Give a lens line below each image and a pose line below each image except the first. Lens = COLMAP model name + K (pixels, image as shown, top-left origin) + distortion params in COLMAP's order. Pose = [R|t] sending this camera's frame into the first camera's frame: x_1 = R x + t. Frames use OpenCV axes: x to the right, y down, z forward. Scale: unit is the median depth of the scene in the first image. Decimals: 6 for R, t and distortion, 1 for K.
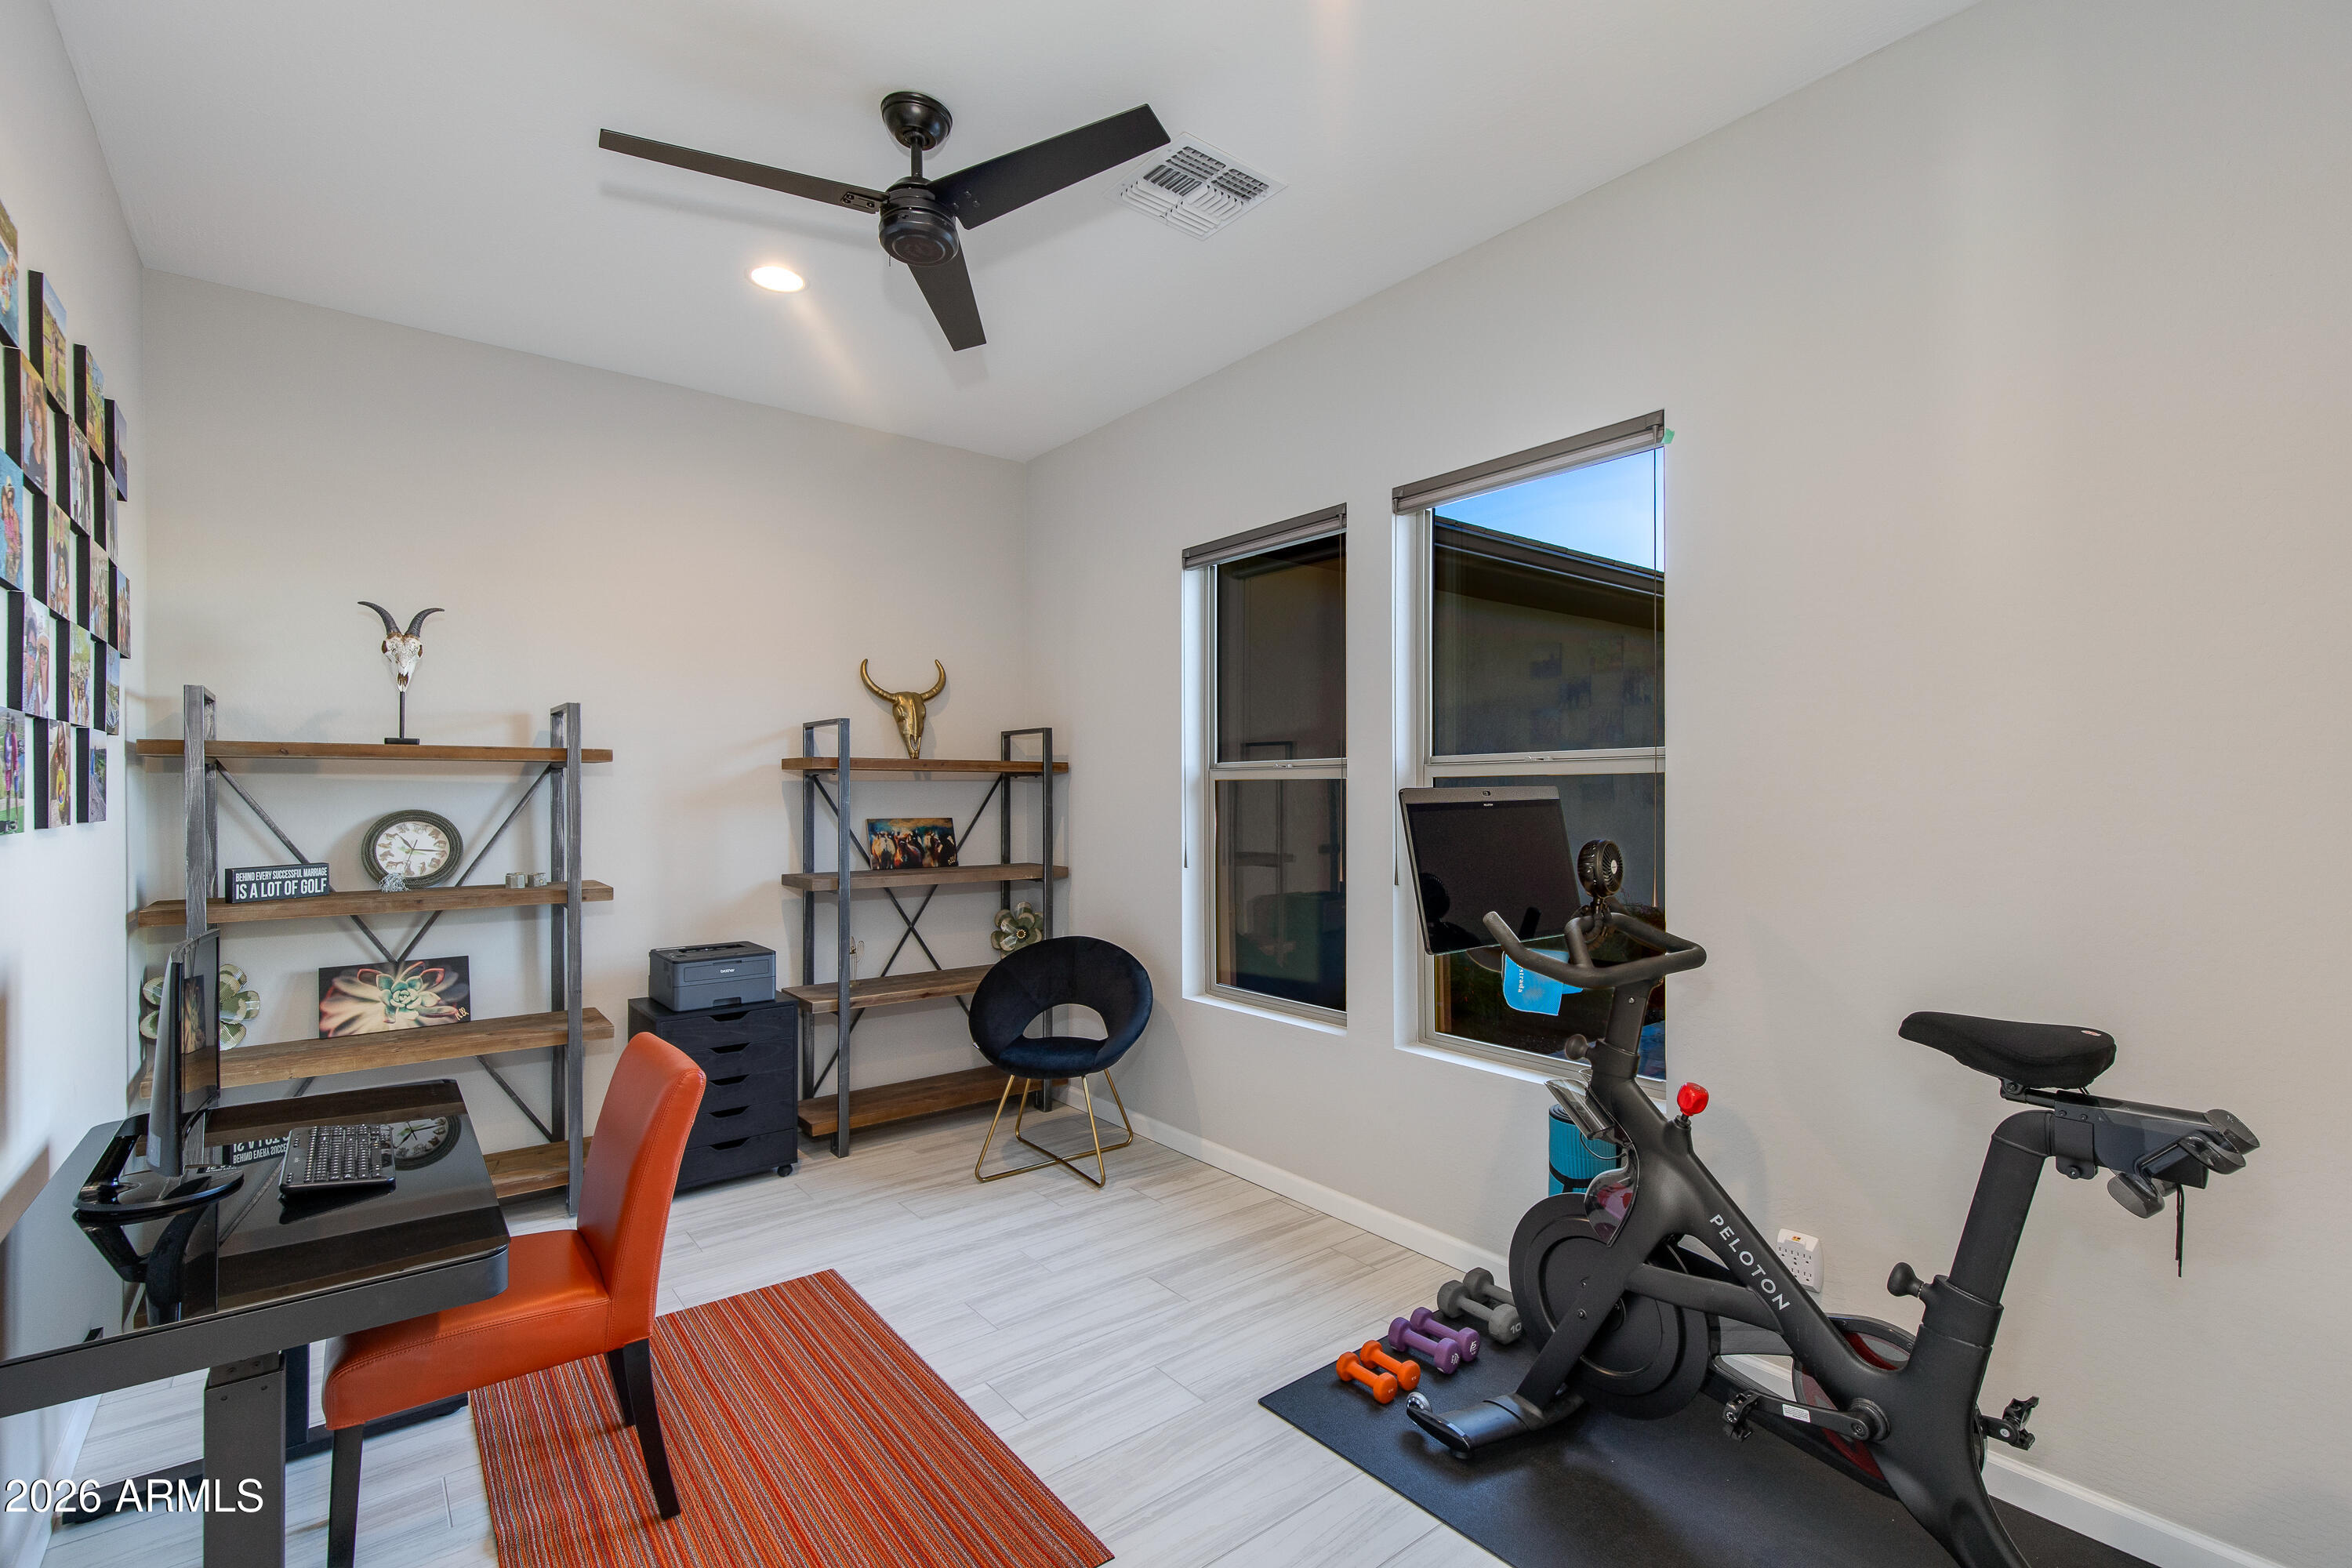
lens RADIAL K [[1082.5, 0, 1193.1], [0, 1082.5, 793.1], [0, 0, 1]] dist [0.004224, -0.001378]
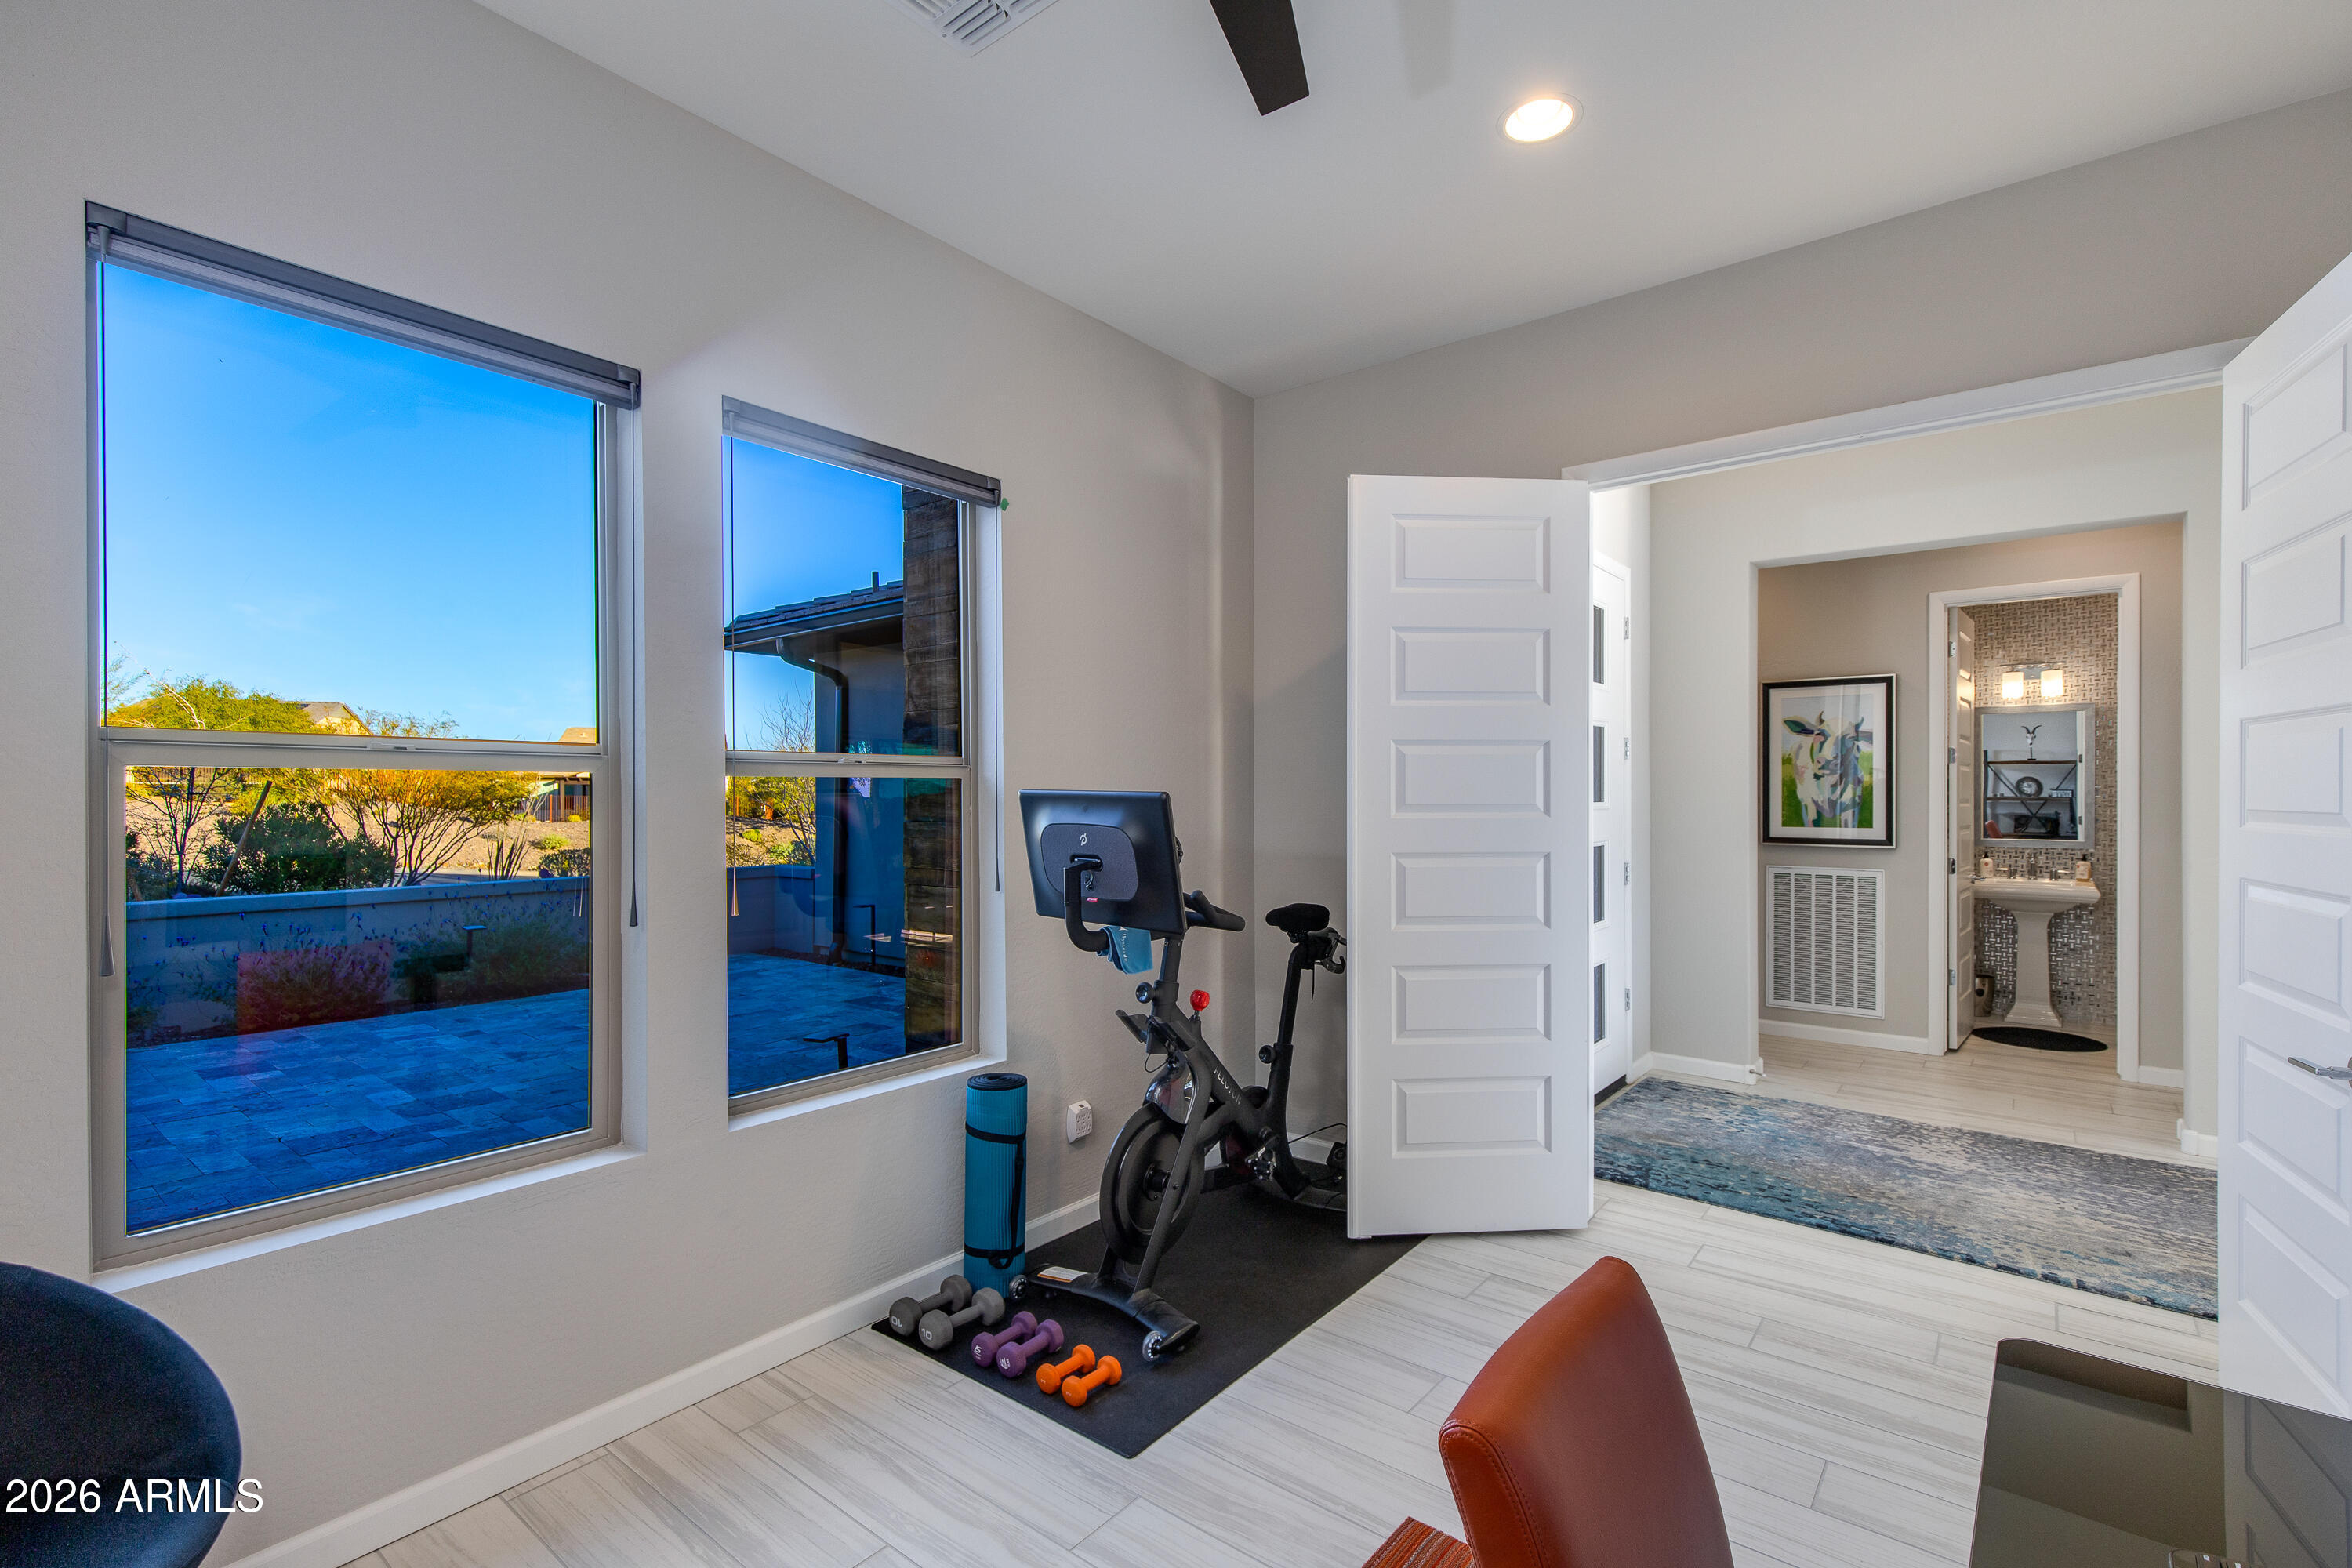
lens RADIAL K [[1082.5, 0, 1178.9], [0, 1082.5, 787.0], [0, 0, 1]] dist [0.004224, -0.001378]
pose [[-0.217224, 0.002203, 0.976119, -0.595601], [0.001053, 0.999997, -0.002022, -0.004058], [-0.976121, 0.000589, -0.217226, 0.815961]]
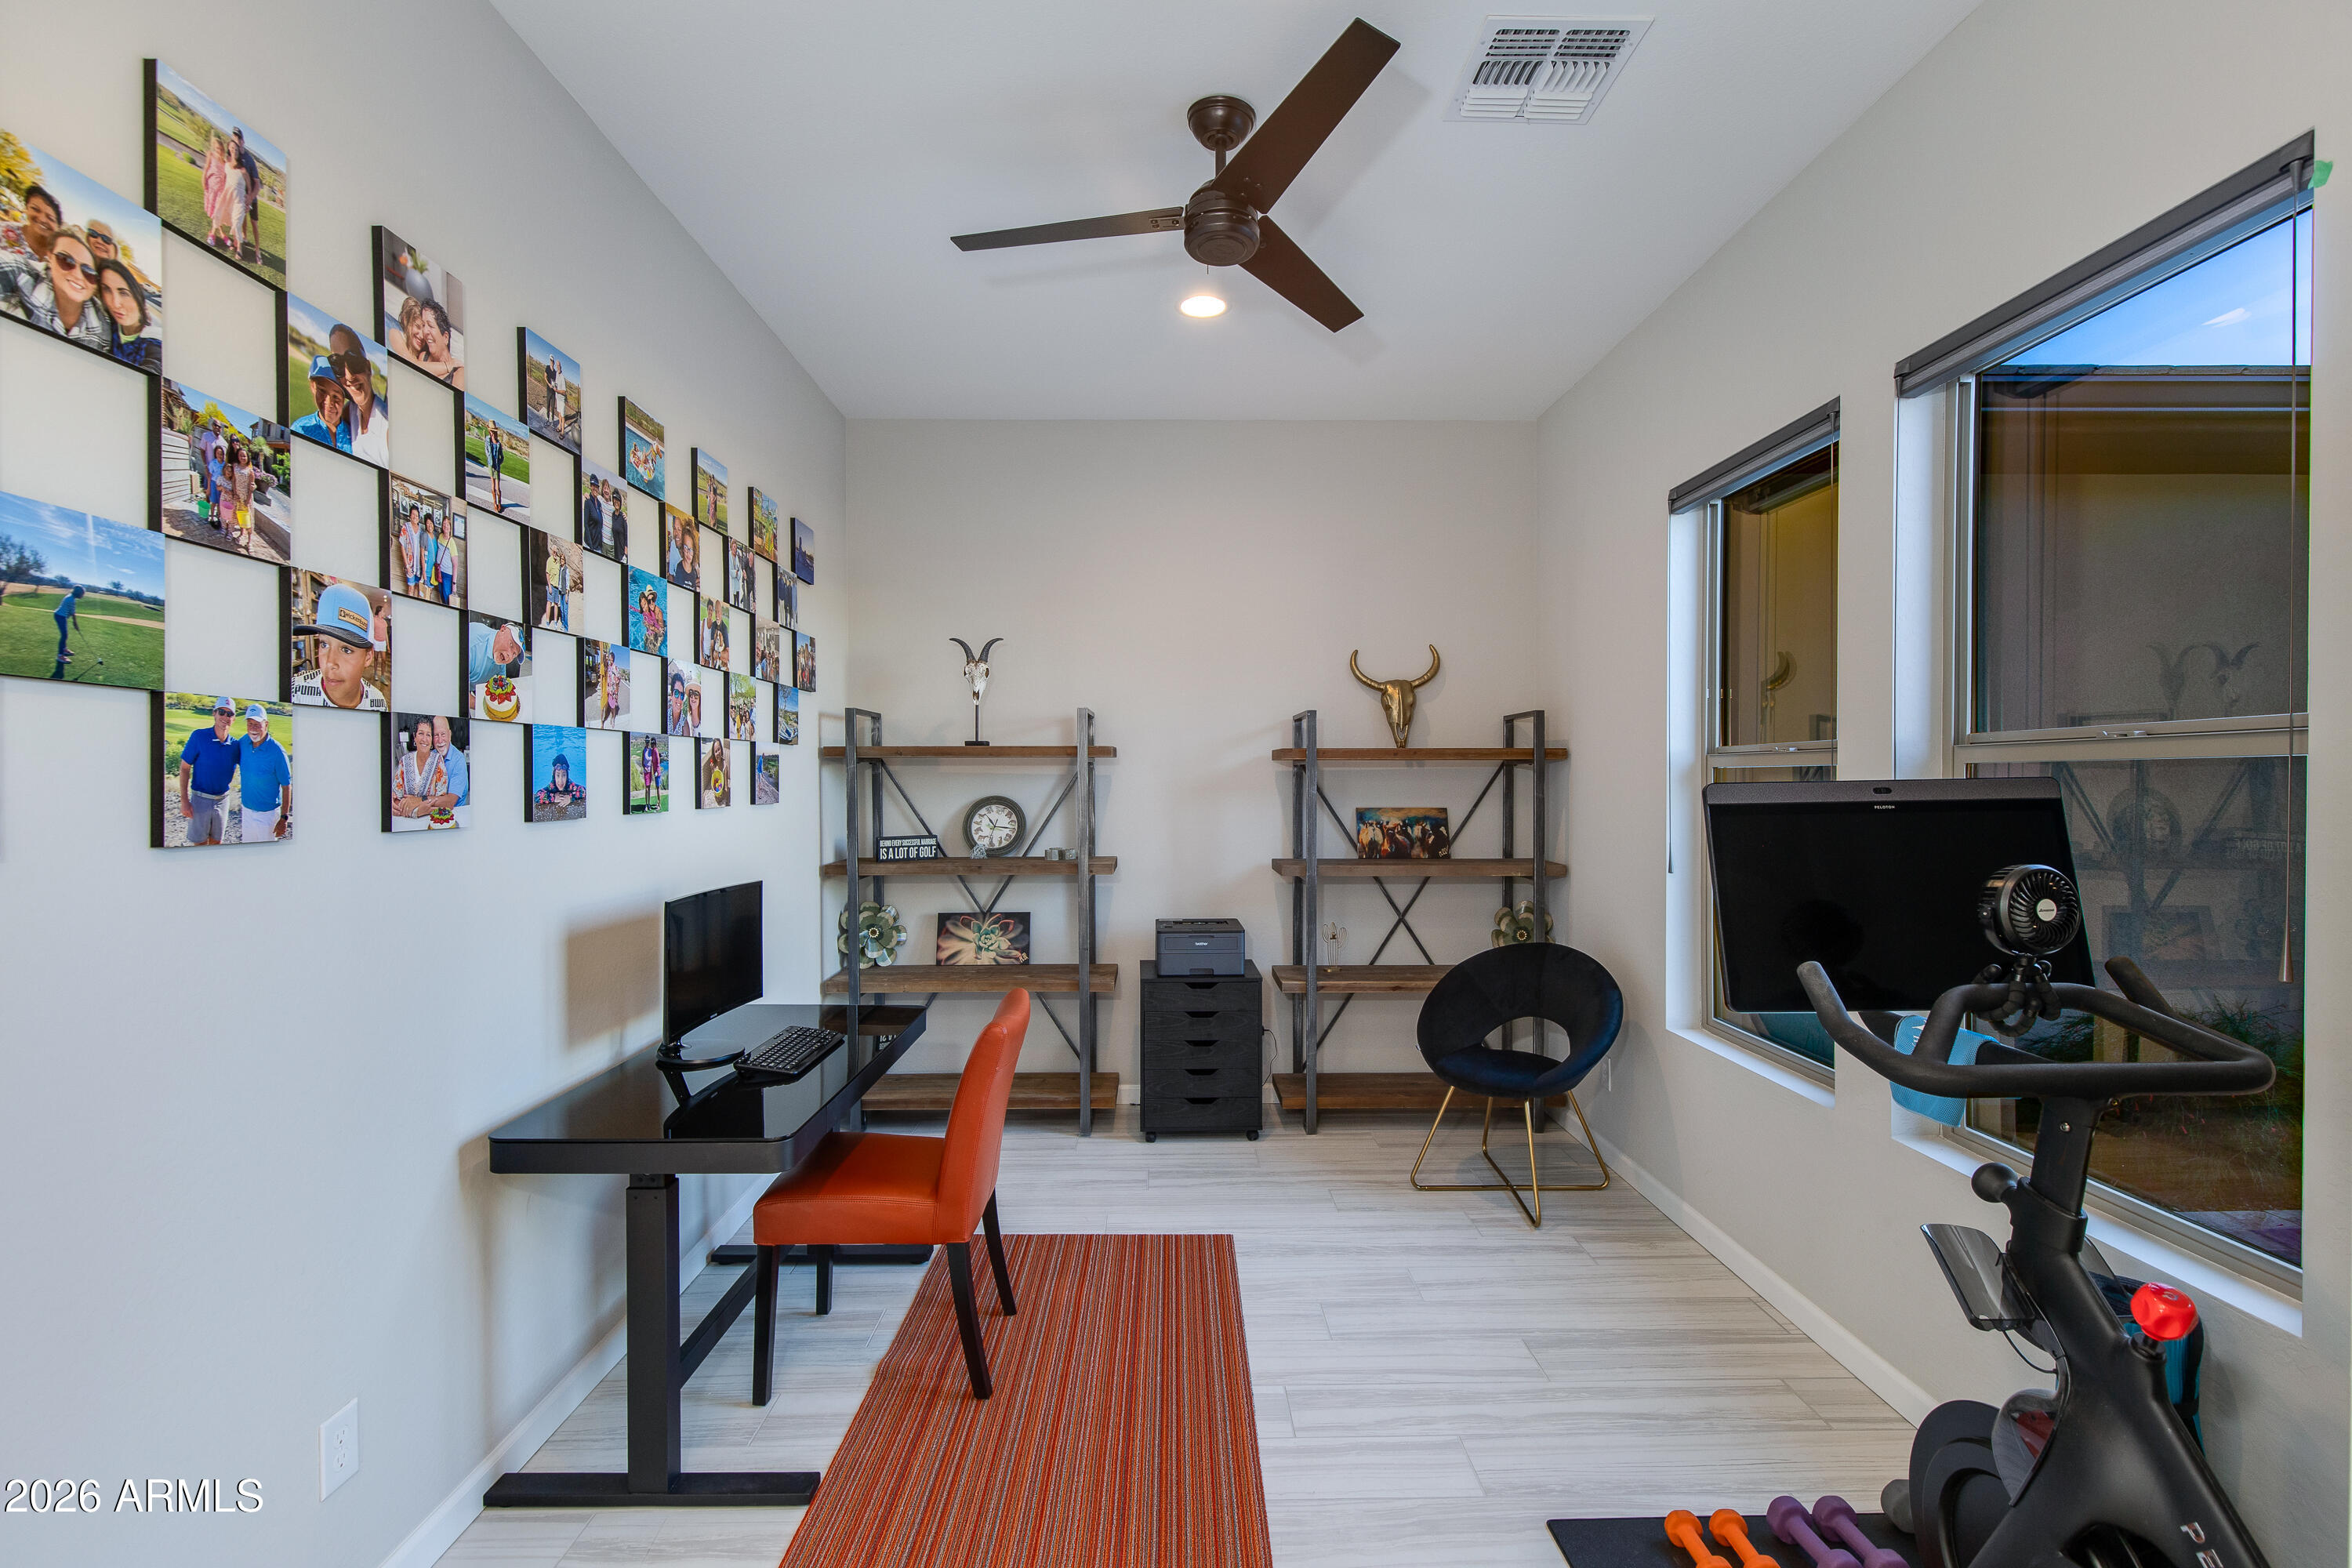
lens RADIAL K [[1082.5, 0, 1145.5], [0, 1082.5, 787.5], [0, 0, 1]] dist [0.004224, -0.001378]
pose [[0.781145, 0.004568, -0.624333, 0.235734], [0.001573, 0.999956, 0.009285, -0.006281], [0.624347, -0.008234, 0.781103, 0.115779]]
